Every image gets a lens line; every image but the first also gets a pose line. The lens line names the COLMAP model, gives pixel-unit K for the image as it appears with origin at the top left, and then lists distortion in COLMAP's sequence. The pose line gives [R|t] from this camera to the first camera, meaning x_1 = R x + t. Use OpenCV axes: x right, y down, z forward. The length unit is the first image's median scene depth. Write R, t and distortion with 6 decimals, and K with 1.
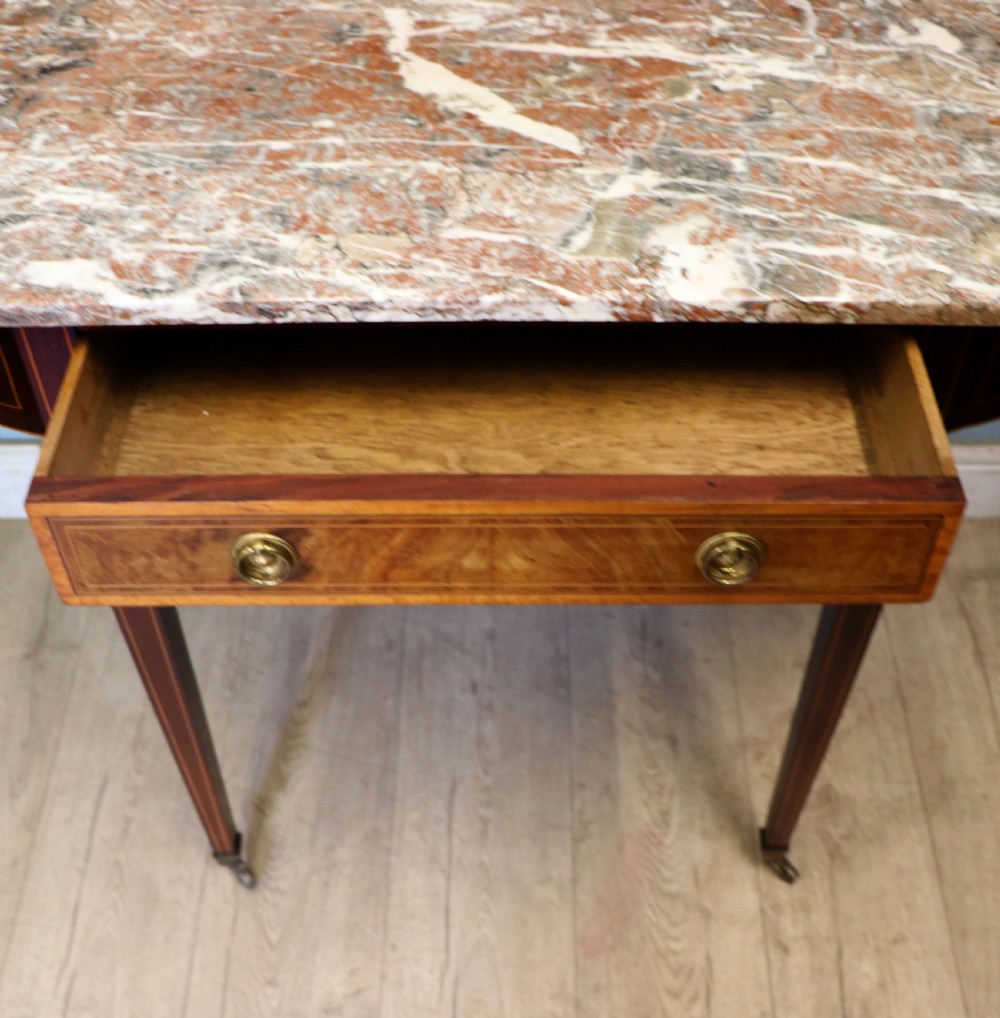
lens RADIAL K [[1347.8, 0, 536.4], [0, 1347.8, 565.3], [0, 0, 1]] dist [-0.193419, 0.154152]
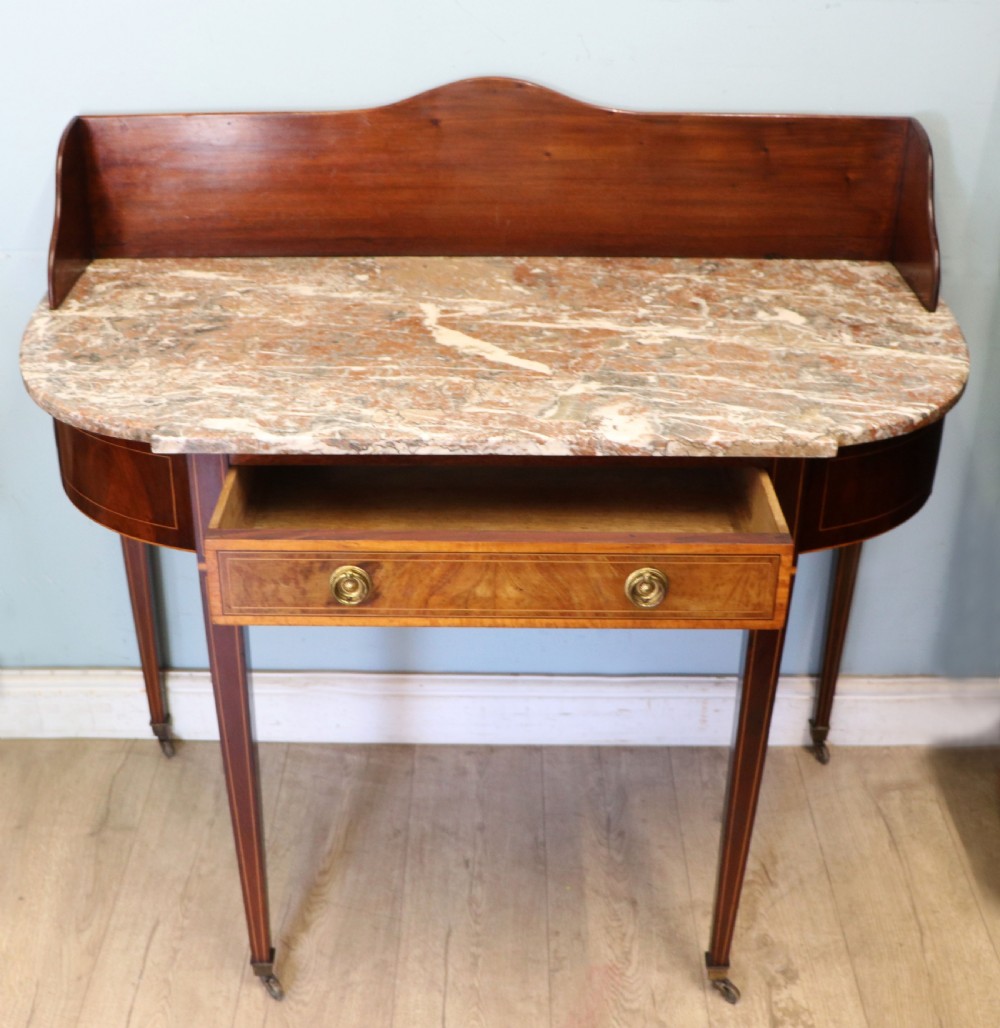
lens RADIAL K [[1453.6, 0, 448.2], [0, 1453.6, 518.0], [0, 0, 1]] dist [-0.197298, 0.163721]
pose [[0.998987, 0.001529, -0.044967, -0.009547], [-0.017420, 0.934616, -0.355231, 0.438275], [0.041484, 0.355654, 0.933696, -0.518239]]
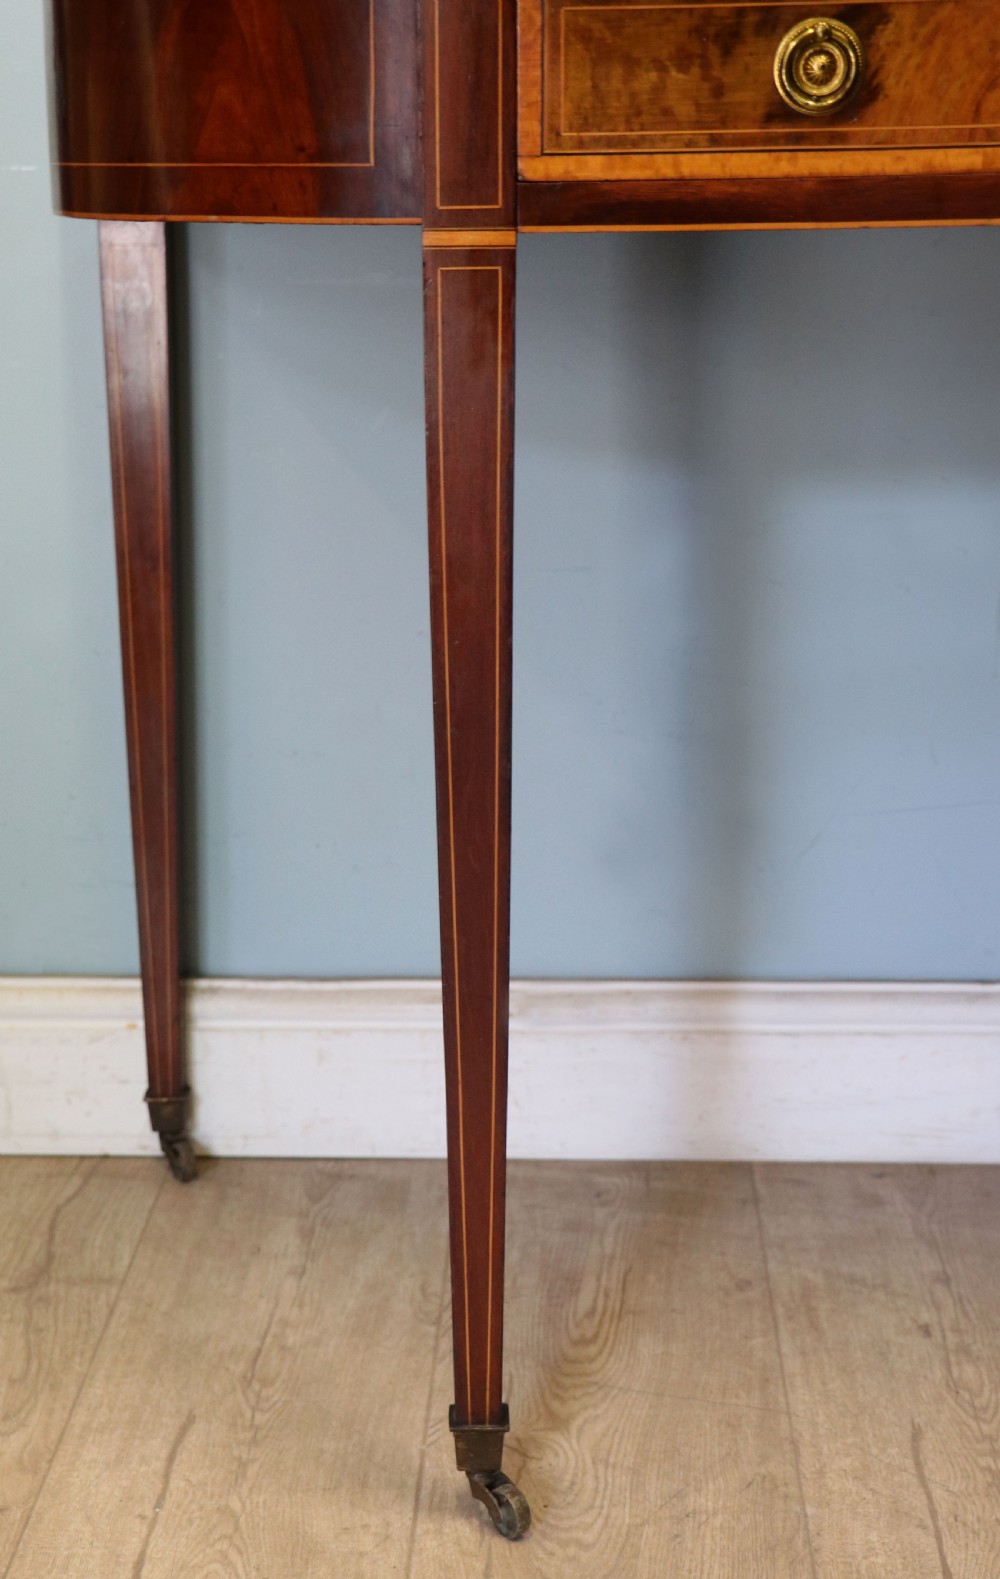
lens RADIAL K [[2842.0, 0, 415.5], [0, 2842.0, 852.9], [0, 0, 1]] dist [0.071976, 0.348597]
pose [[0.997368, -0.008271, -0.072034, -0.265962], [-0.034970, 0.815415, -0.577820, 0.957951], [0.063516, 0.578818, 0.812979, 0.043035]]
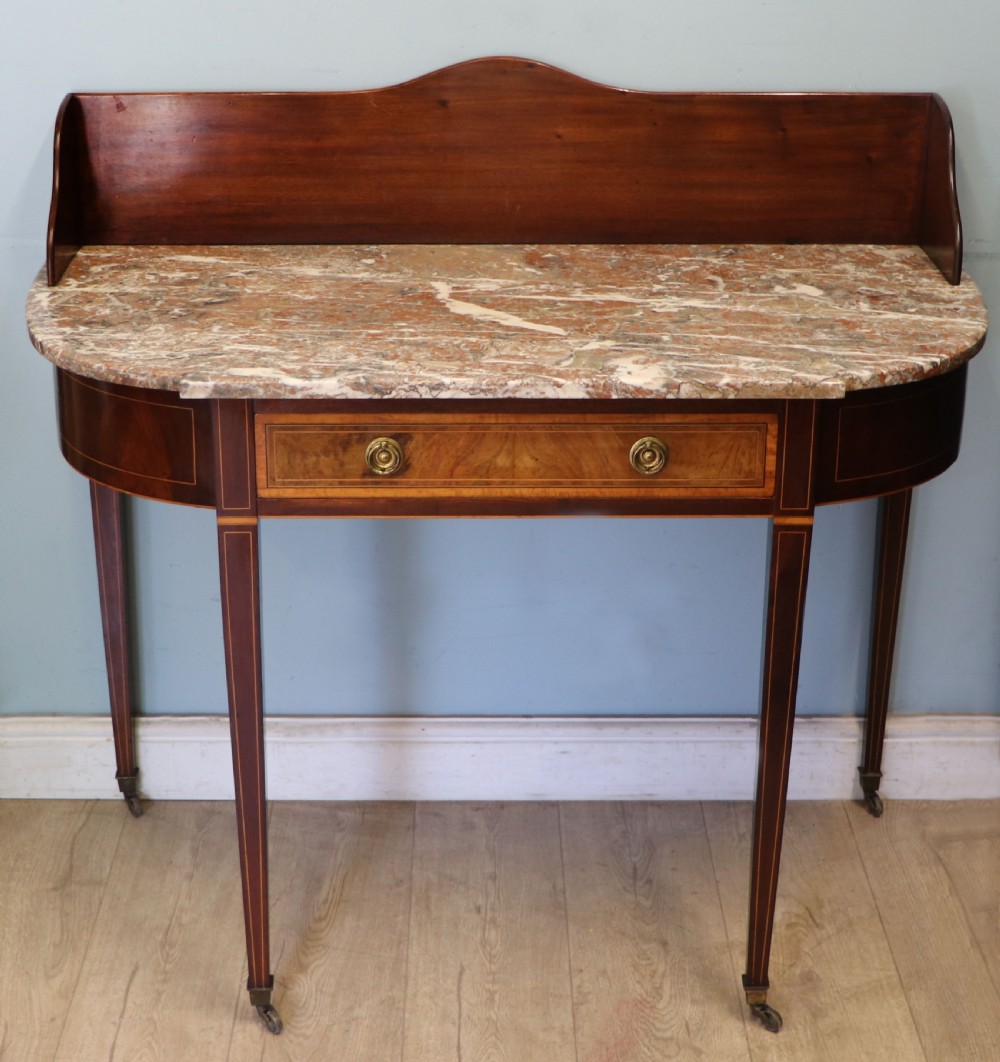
lens RADIAL K [[2071.5, 0, 454.1], [0, 2071.5, 481.8], [0, 0, 1]] dist [-0.127980, 0.226023]
pose [[0.999734, -0.008341, -0.021508, -0.046121], [-0.002932, 0.878837, -0.477113, 0.980606], [0.022881, 0.477049, 0.878579, -1.045408]]
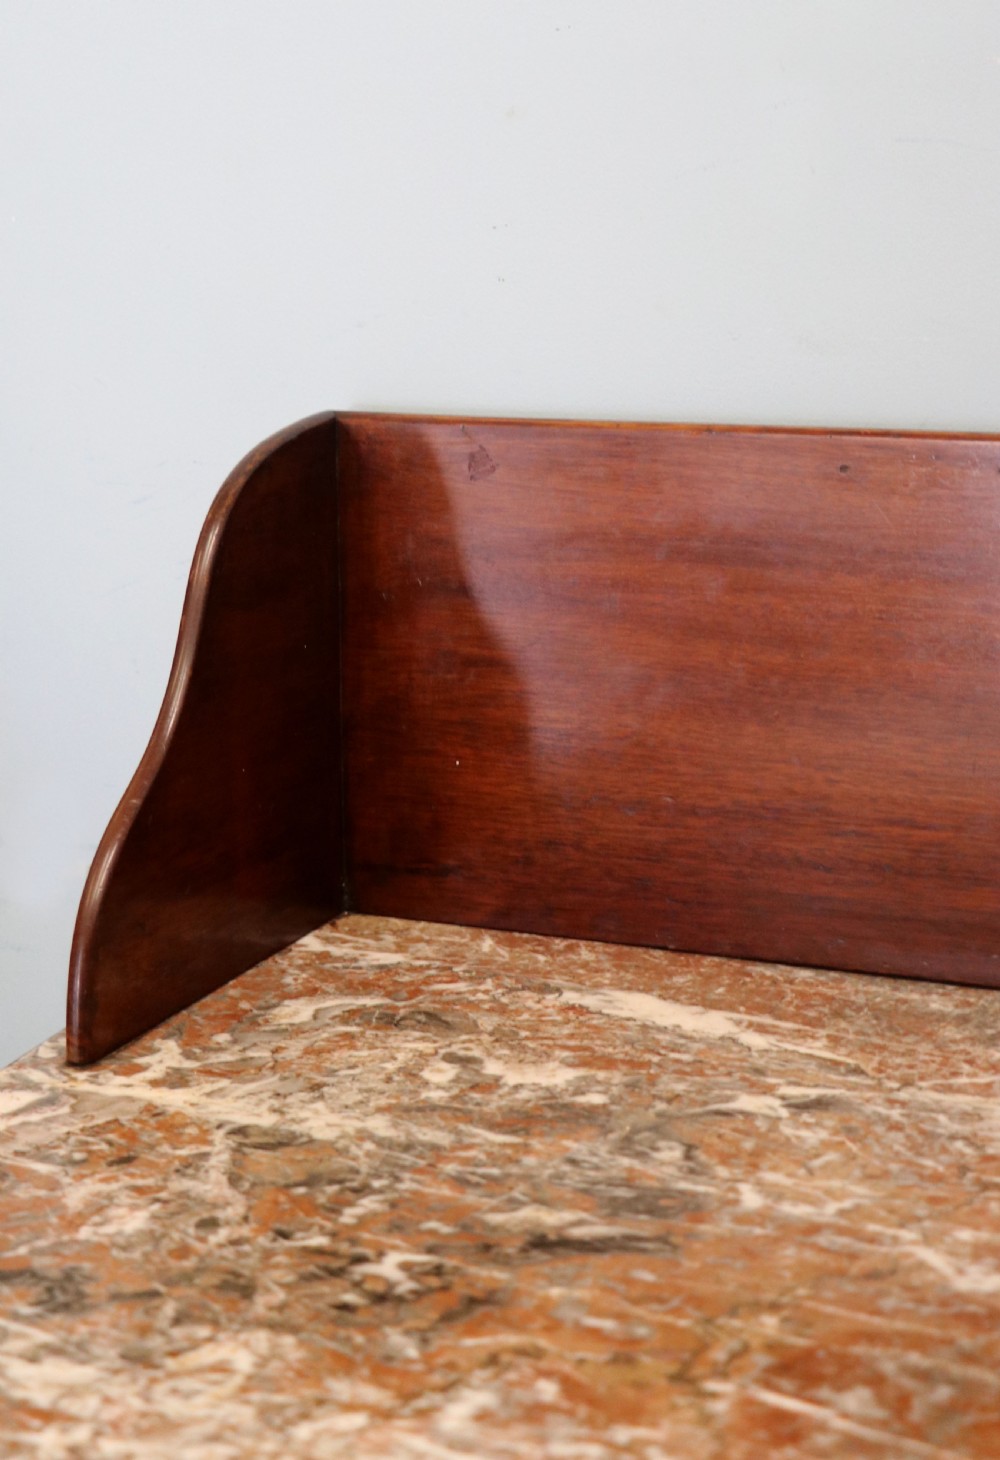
lens RADIAL K [[2902.5, 0, 340.6], [0, 2902.5, 729.4], [0, 0, 1]] dist [0.046395, 0.308854]
pose [[0.891244, 0.069490, -0.448169, -0.080029], [-0.322819, 0.791289, -0.519277, -0.058485], [0.318547, 0.607480, 0.727665, 0.313209]]
